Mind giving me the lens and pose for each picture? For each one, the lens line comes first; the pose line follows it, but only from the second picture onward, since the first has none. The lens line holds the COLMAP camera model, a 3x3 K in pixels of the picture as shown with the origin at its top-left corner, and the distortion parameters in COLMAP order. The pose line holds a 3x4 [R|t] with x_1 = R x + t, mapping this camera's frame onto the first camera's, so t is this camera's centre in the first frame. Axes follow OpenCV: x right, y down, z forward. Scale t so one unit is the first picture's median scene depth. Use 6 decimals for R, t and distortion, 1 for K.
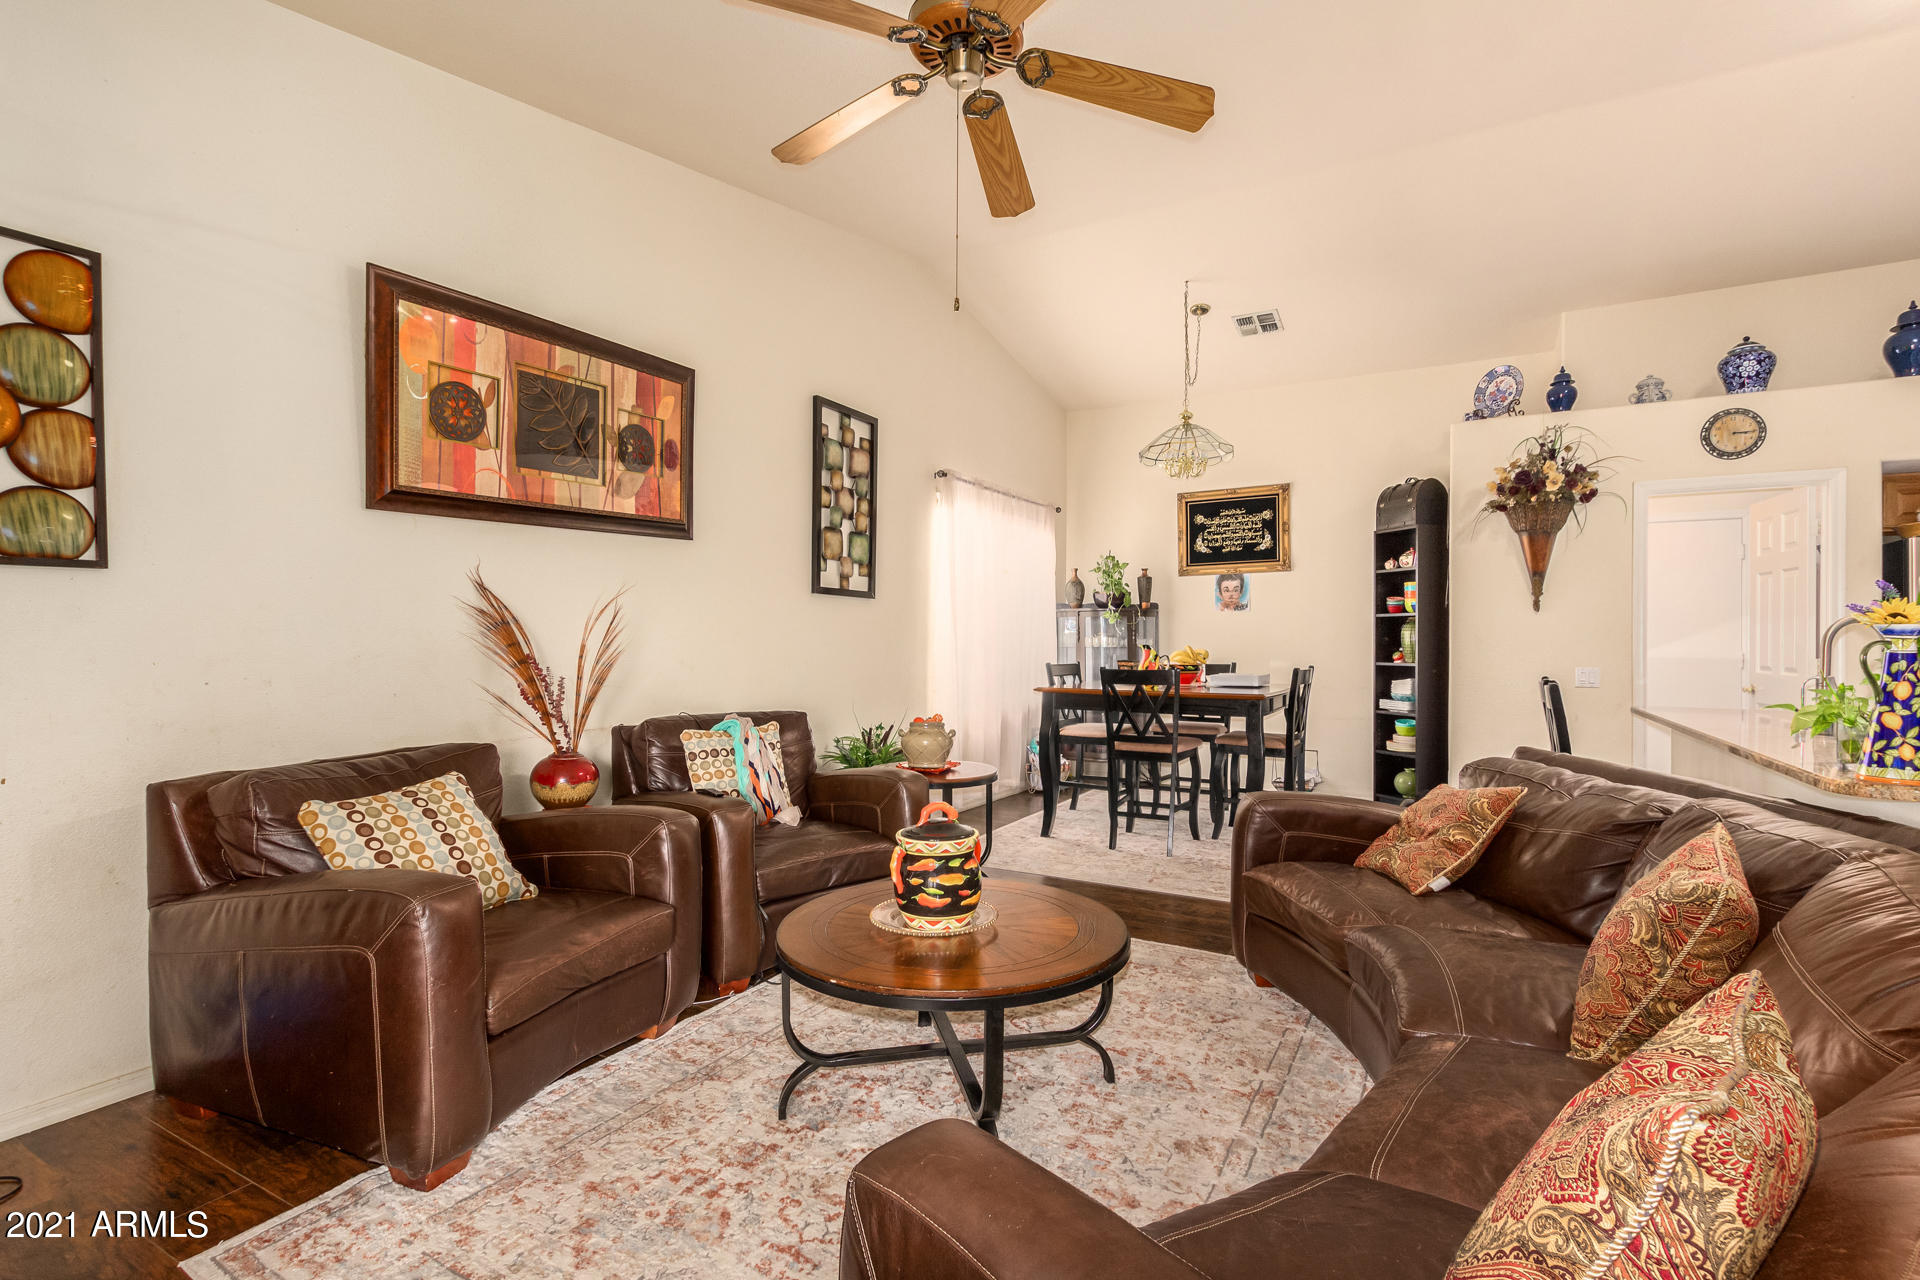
lens RADIAL K [[861.3, 0, 968.1], [0, 861.3, 635.9], [0, 0, 1]] dist [0.009858, -0.000848]
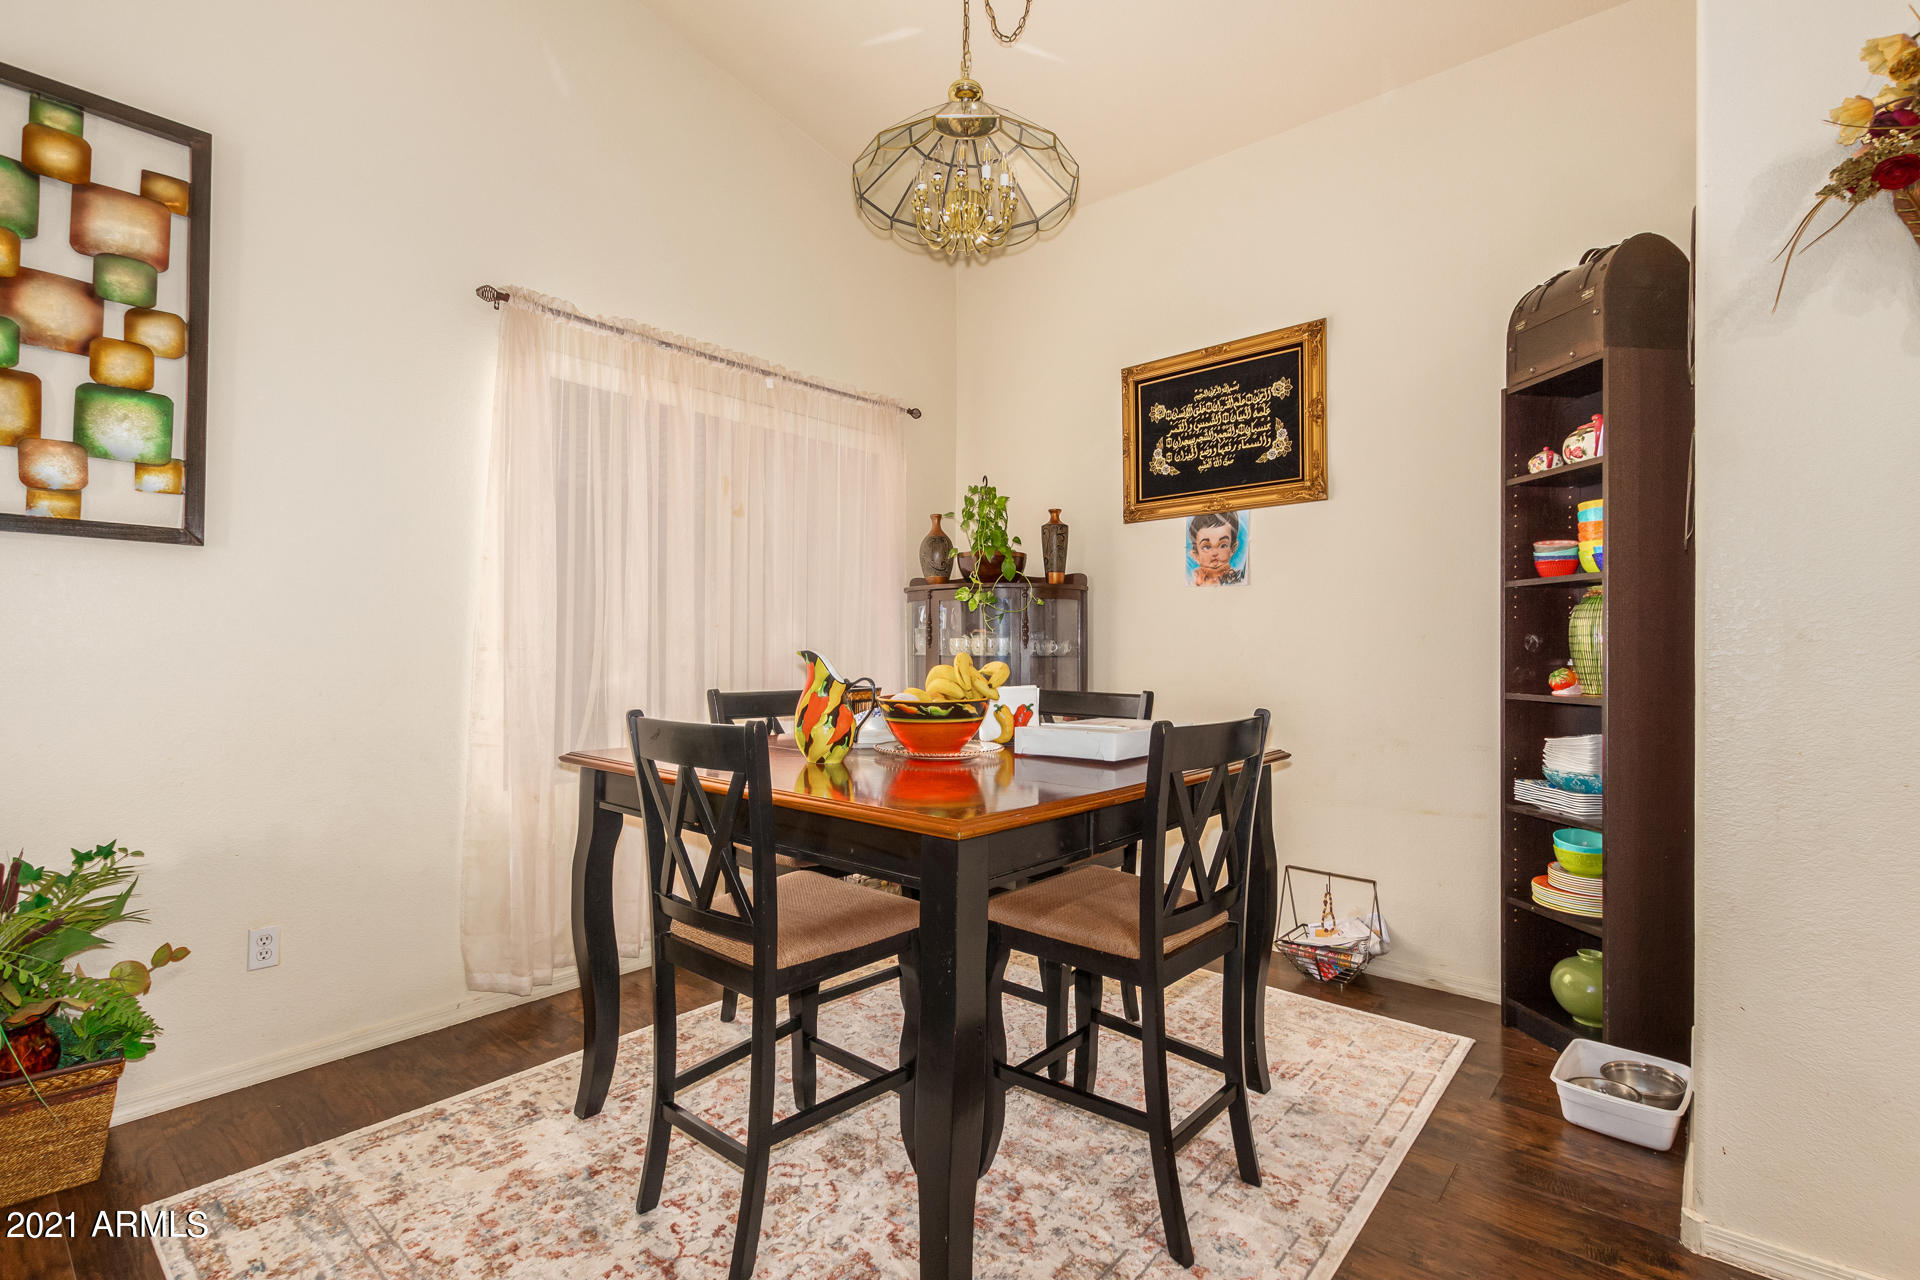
lens RADIAL K [[879.9, 0, 960.0], [0, 879.9, 640.0], [0, 0, 1]] dist [0.001524, -0.000245]
pose [[0.982012, -0.002428, -0.188801, 0.295527], [0.001825, 0.999993, -0.003364, 0.005811], [0.188807, 0.002958, 0.982010, 0.531308]]
